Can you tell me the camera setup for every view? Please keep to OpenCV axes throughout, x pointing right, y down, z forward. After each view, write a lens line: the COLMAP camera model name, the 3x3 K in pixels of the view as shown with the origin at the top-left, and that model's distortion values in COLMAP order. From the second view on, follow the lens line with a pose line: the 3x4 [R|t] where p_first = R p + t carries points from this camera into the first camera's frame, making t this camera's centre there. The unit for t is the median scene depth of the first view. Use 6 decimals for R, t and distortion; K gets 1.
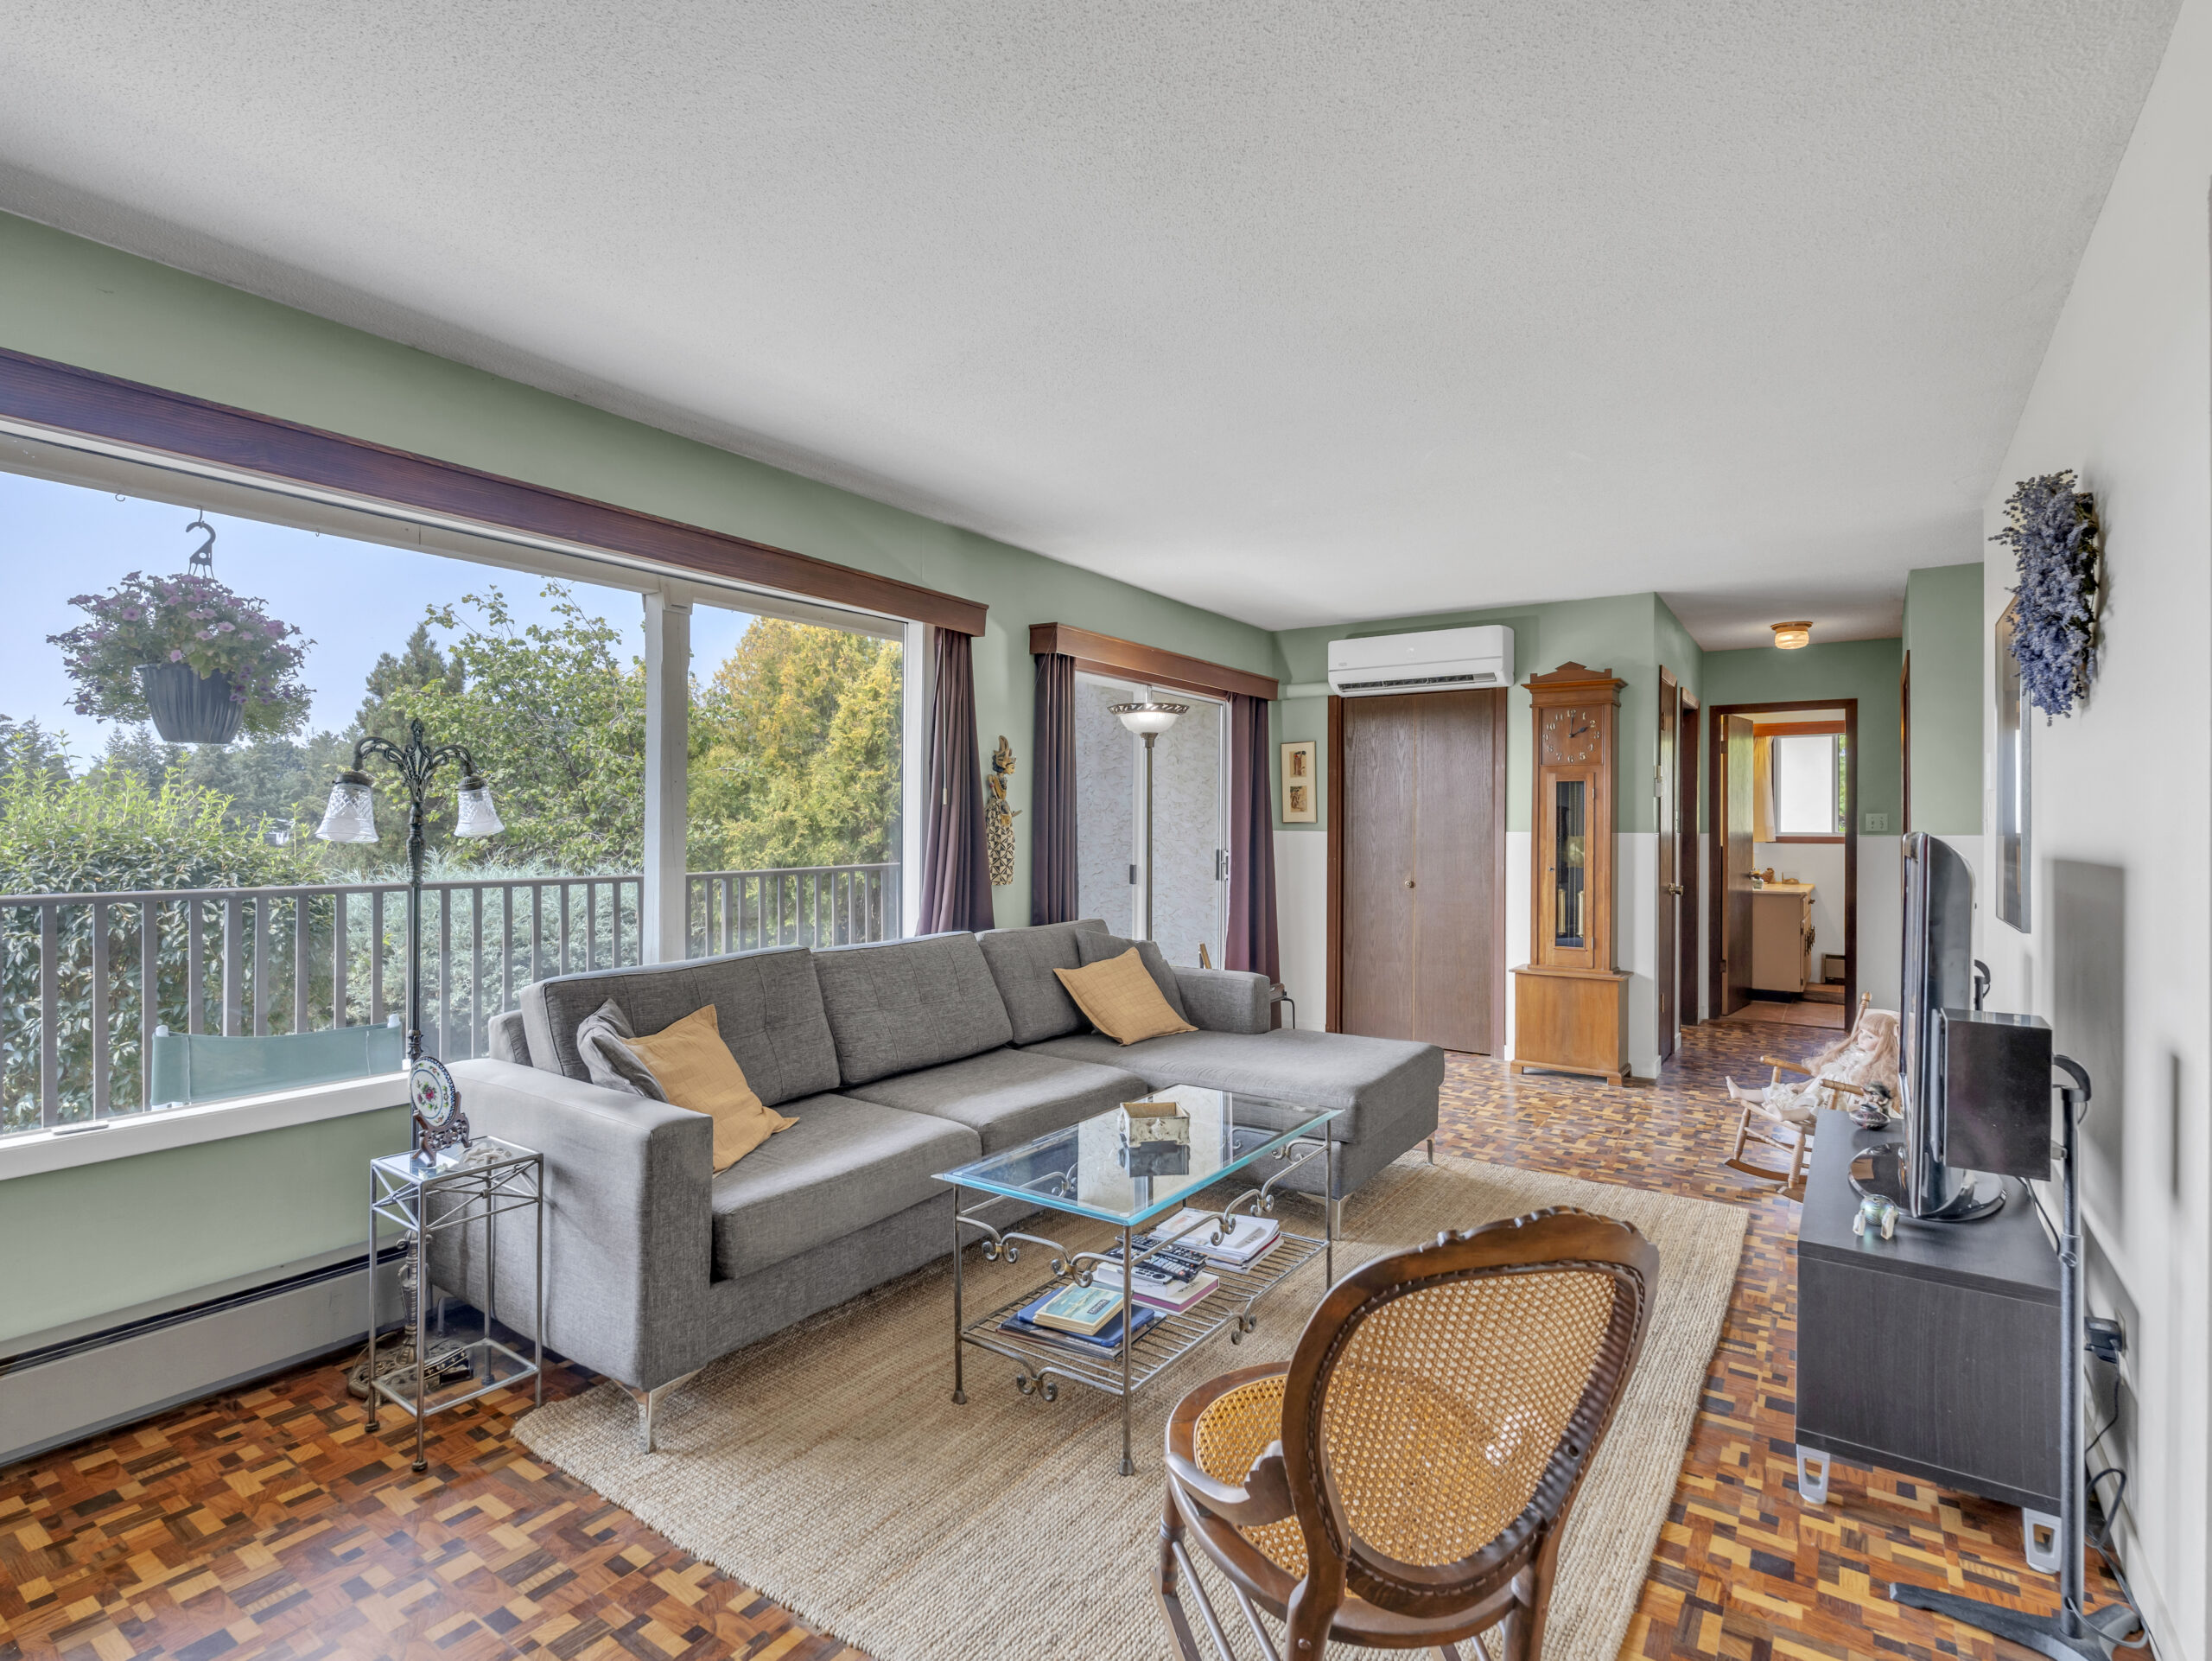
lens RADIAL K [[1094.3, 0, 1116.7], [0, 1094.3, 819.8], [0, 0, 1]] dist [-0.008651, 0.001160]
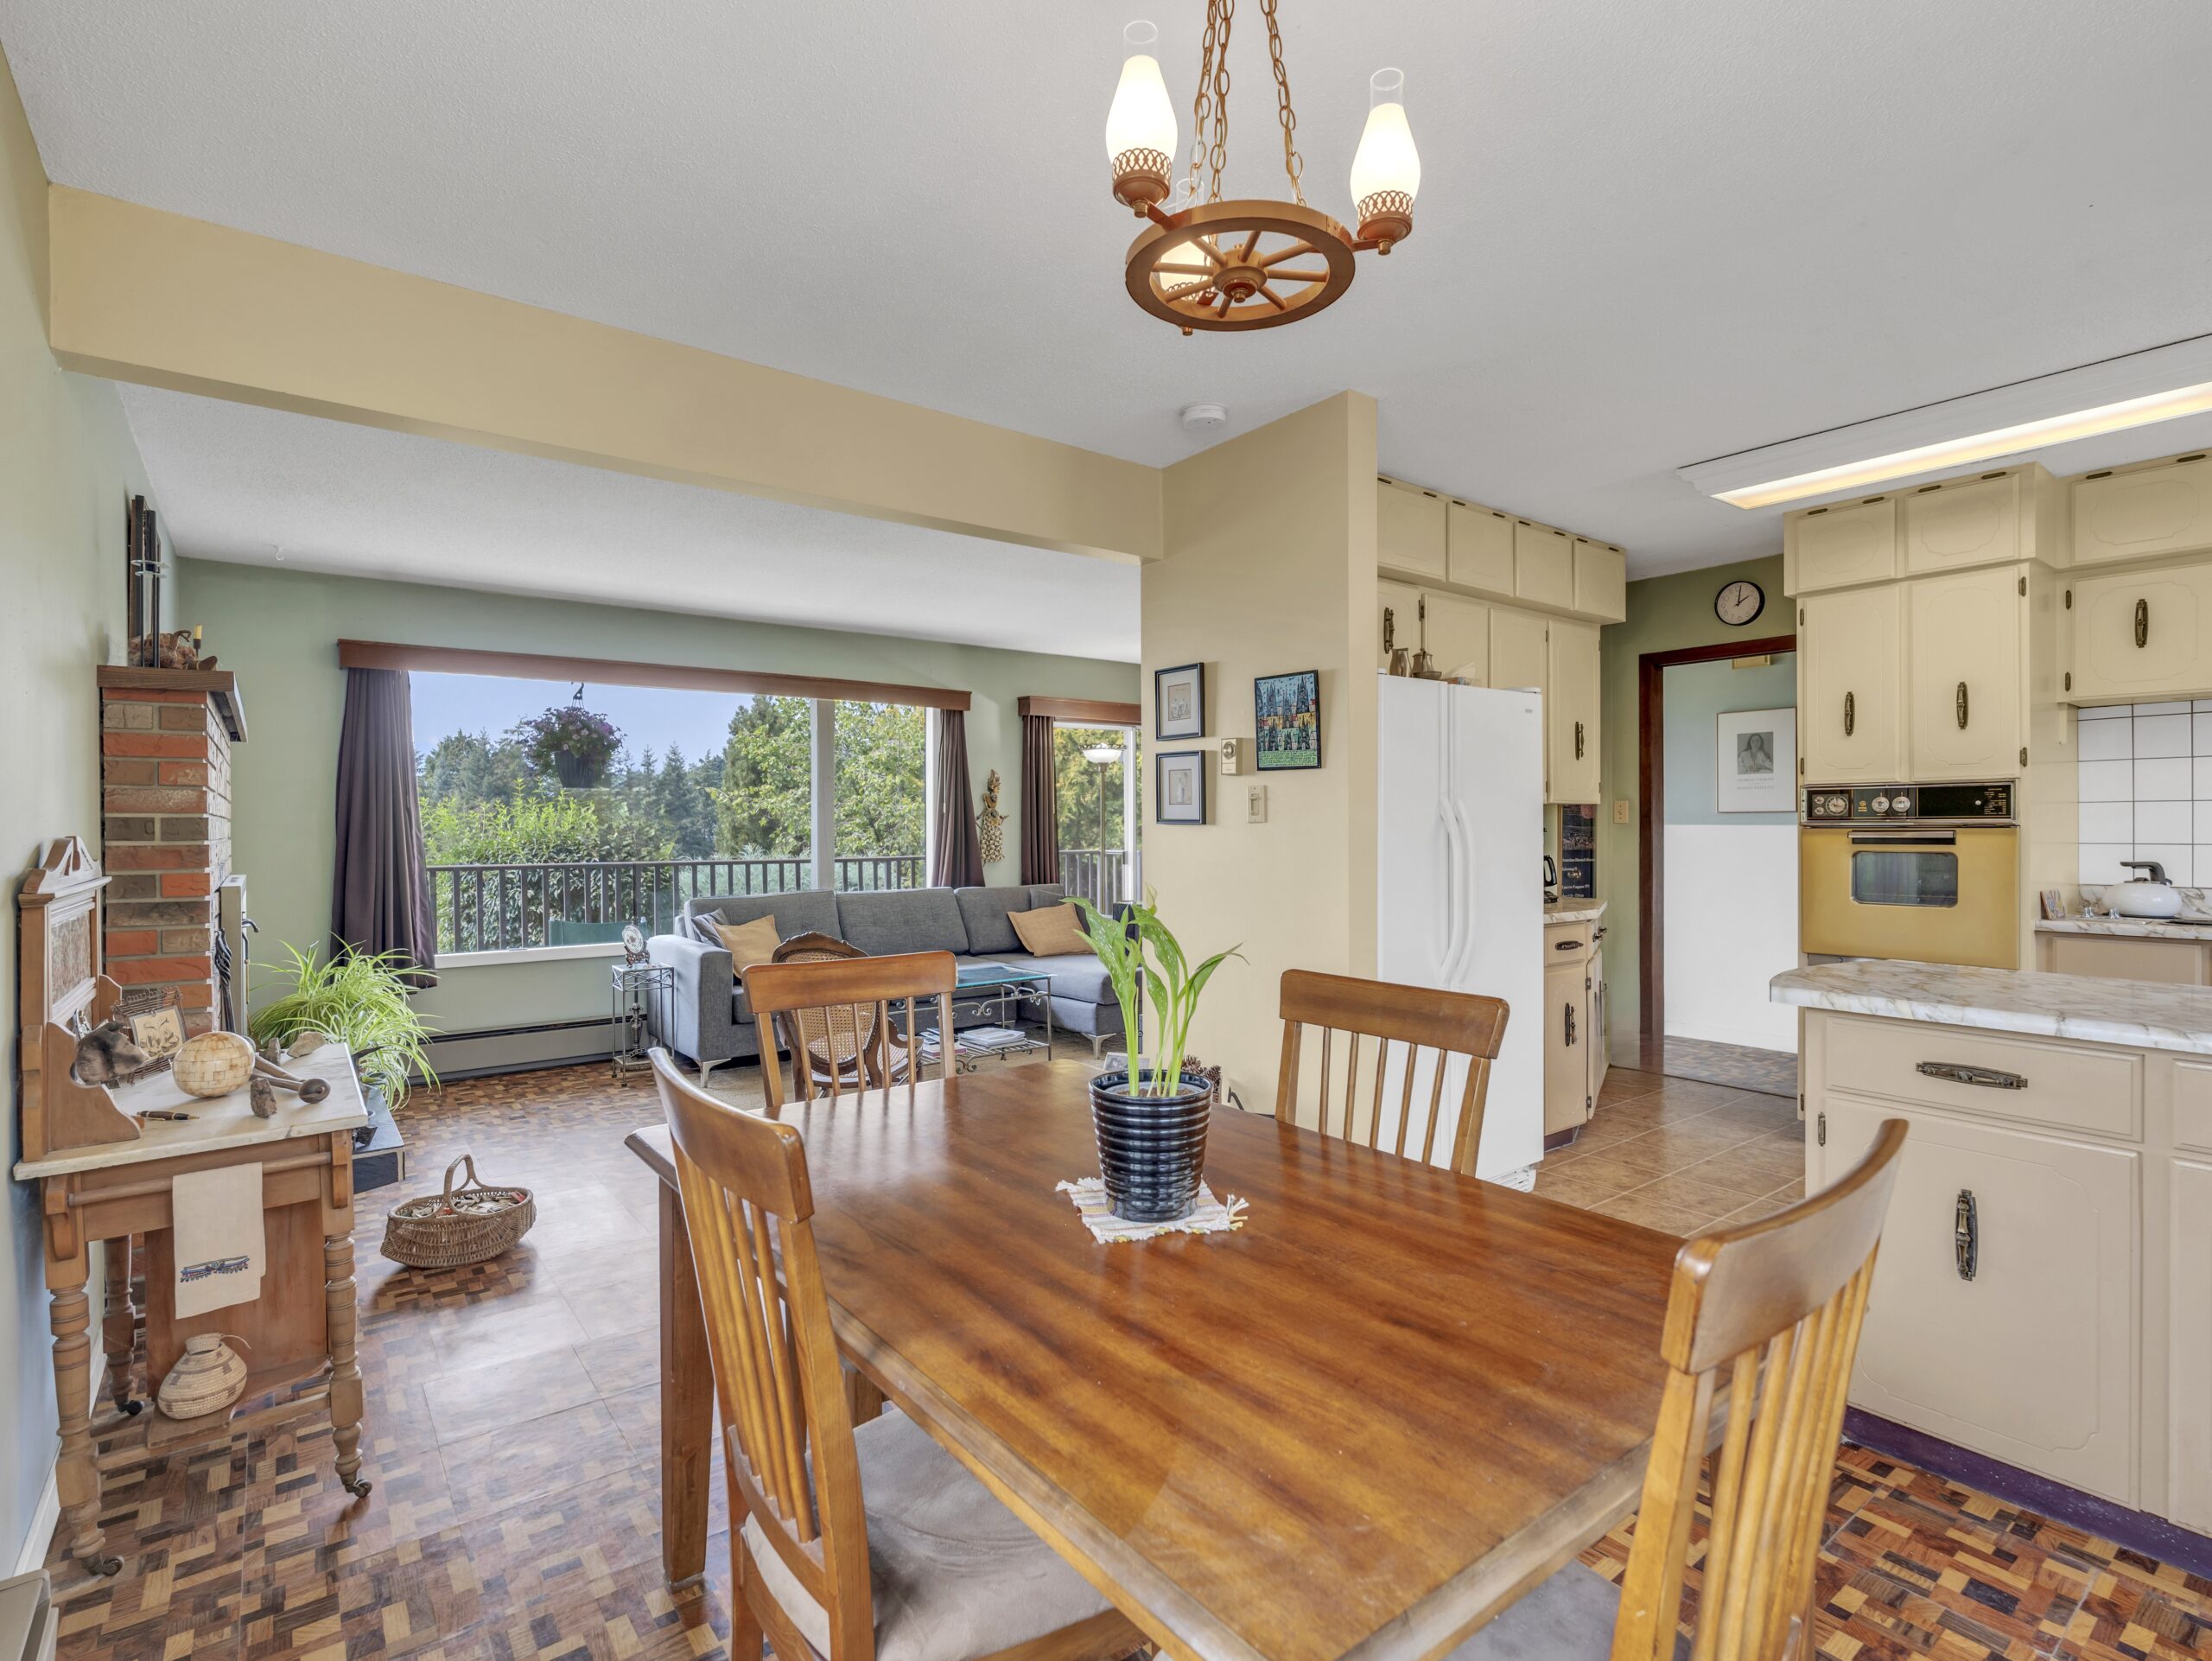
lens RADIAL K [[1096.8, 0, 1102.1], [0, 1096.8, 824.3], [0, 0, 1]] dist [-0.004209, 0.000339]
pose [[0.947829, -0.008749, -0.318660, 0.734110], [0.009753, 0.999951, 0.001555, 0.003437], [0.318630, -0.004582, 0.947868, -0.626716]]
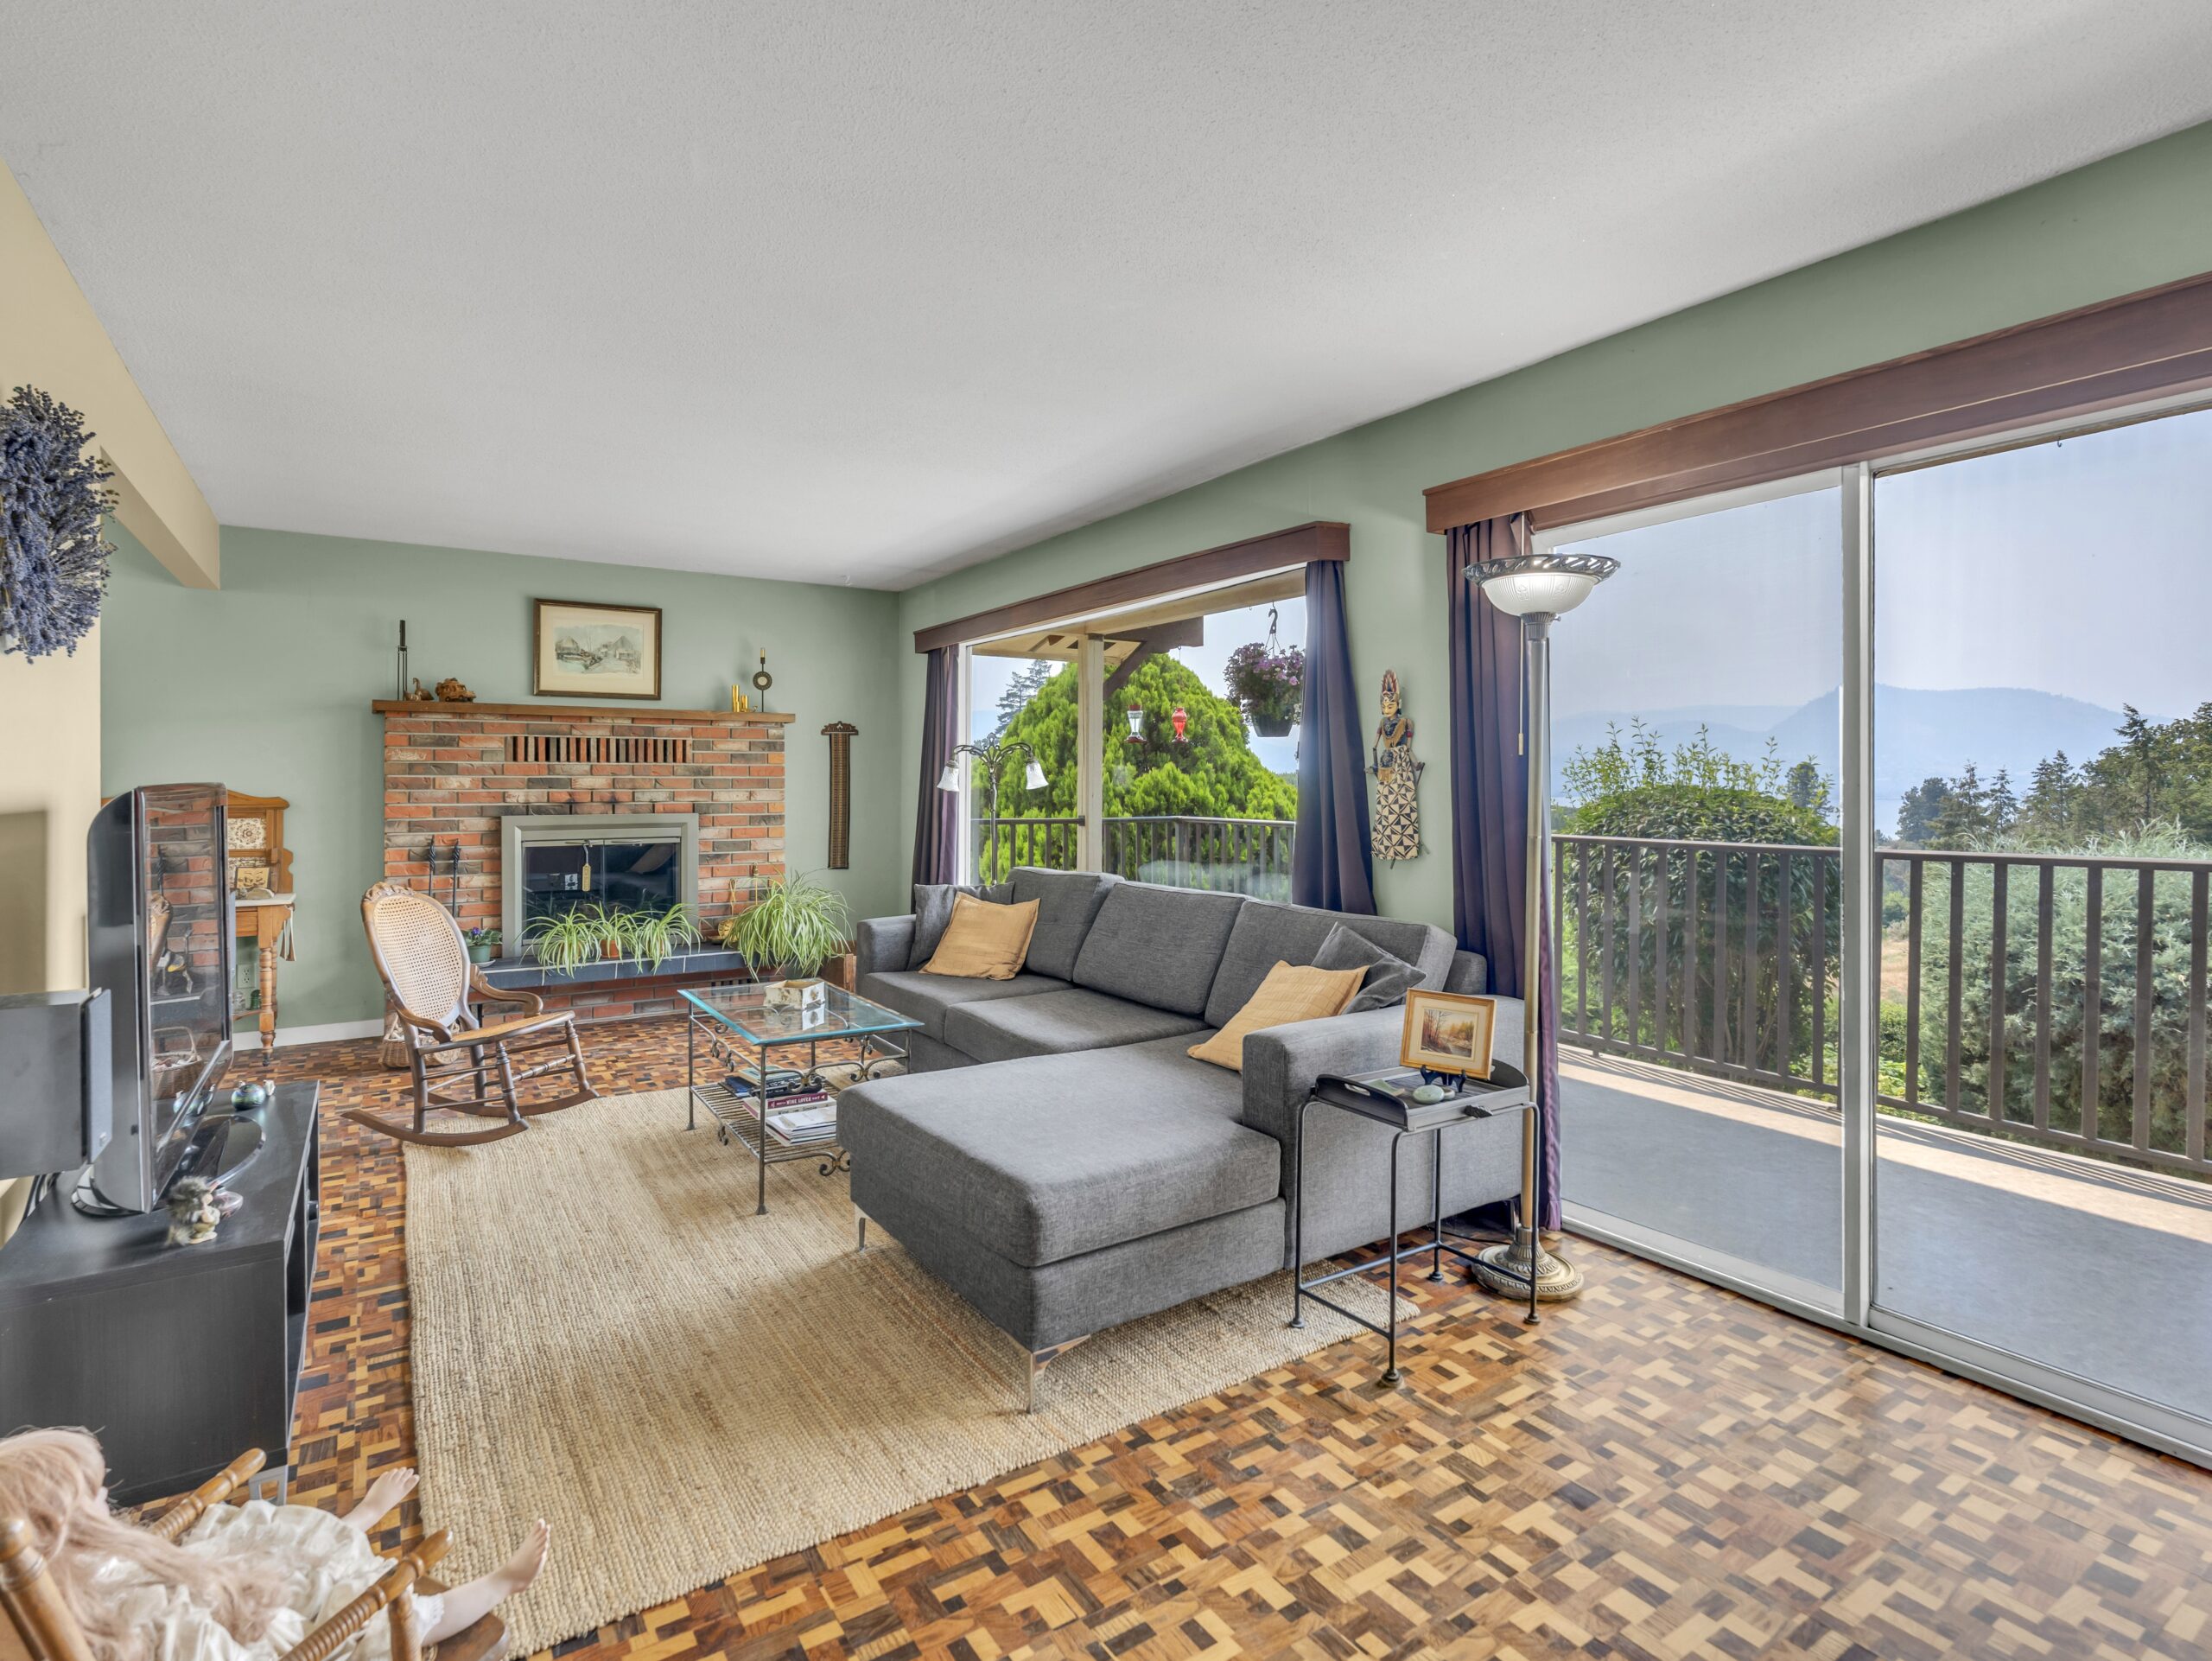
lens RADIAL K [[1132.7, 0, 1128.7], [0, 1132.7, 790.7], [0, 0, 1]] dist [-0.024925, -0.000163]
pose [[-0.375585, 0.000813, -0.926787, 0.905505], [0.000547, 1.000000, 0.000655, 0.013076], [0.926788, -0.000261, -0.375586, 1.453577]]
